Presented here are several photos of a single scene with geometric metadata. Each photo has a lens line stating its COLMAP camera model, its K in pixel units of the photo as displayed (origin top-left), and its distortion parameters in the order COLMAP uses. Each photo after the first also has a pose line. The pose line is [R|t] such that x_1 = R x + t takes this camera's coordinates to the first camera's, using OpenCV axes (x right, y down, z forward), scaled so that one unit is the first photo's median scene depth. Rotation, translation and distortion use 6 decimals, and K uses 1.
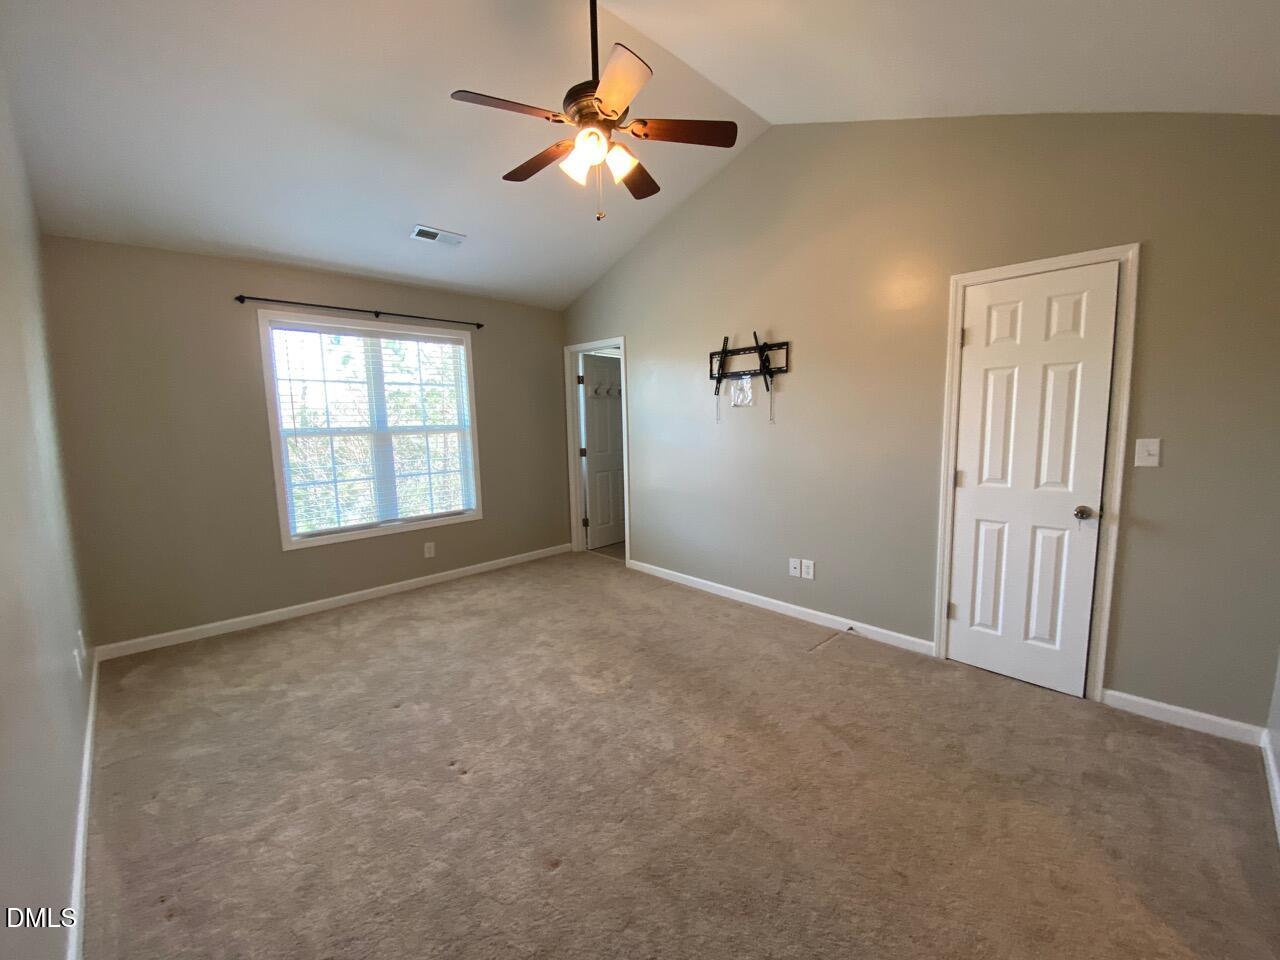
lens RADIAL K [[509.0, 0, 641.0], [0, 509.0, 482.2], [0, 0, 1]] dist [0.081272, -0.051762]
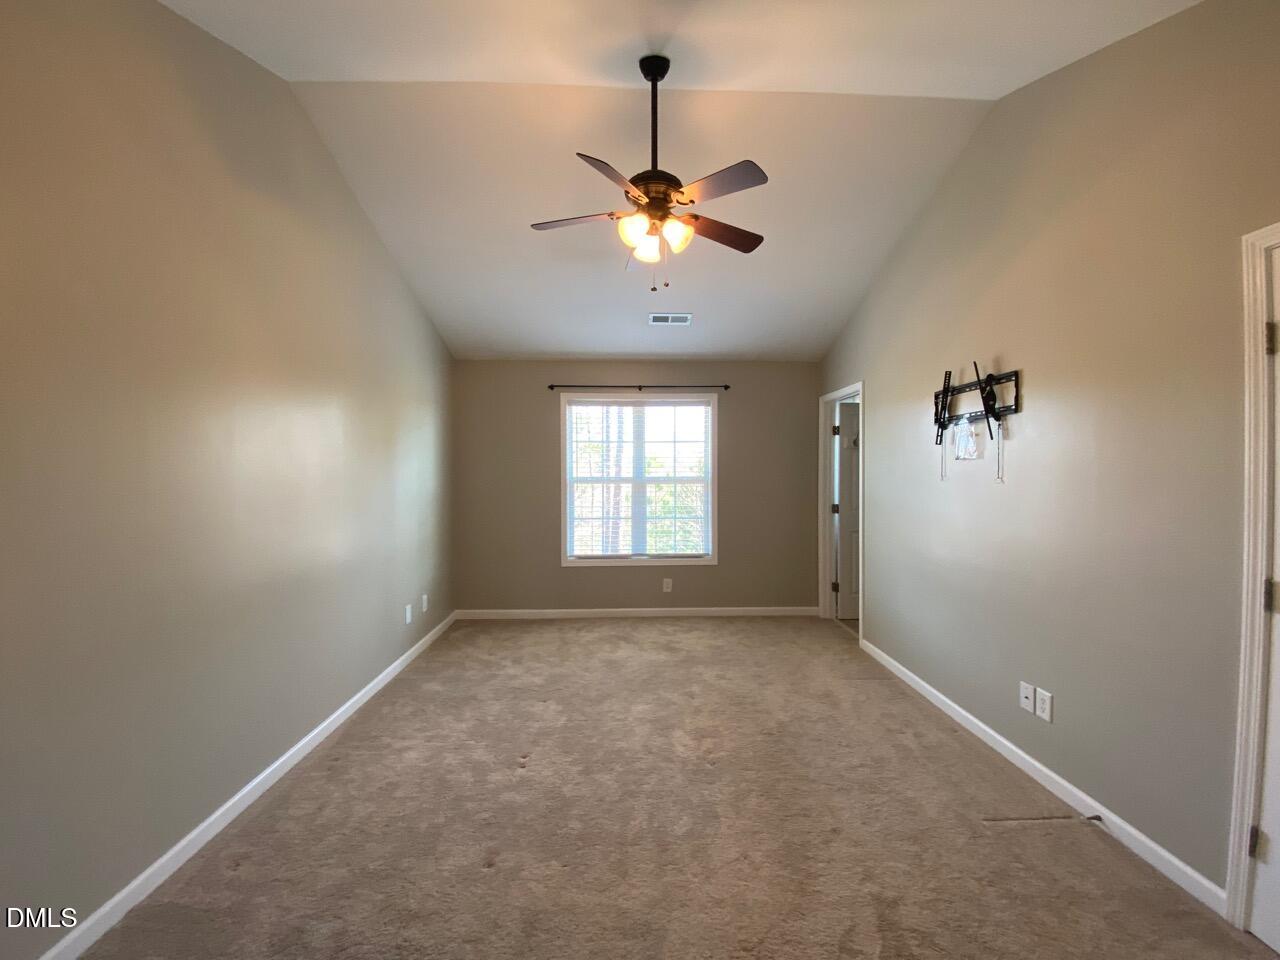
lens RADIAL K [[509.0, 0, 641.0], [0, 509.0, 482.2], [0, 0, 1]] dist [0.081272, -0.051762]
pose [[0.756068, 0.029947, -0.653808, 0.347530], [-0.094961, 0.993401, -0.064313, -0.020274], [0.647567, 0.110711, 0.753923, 0.118927]]
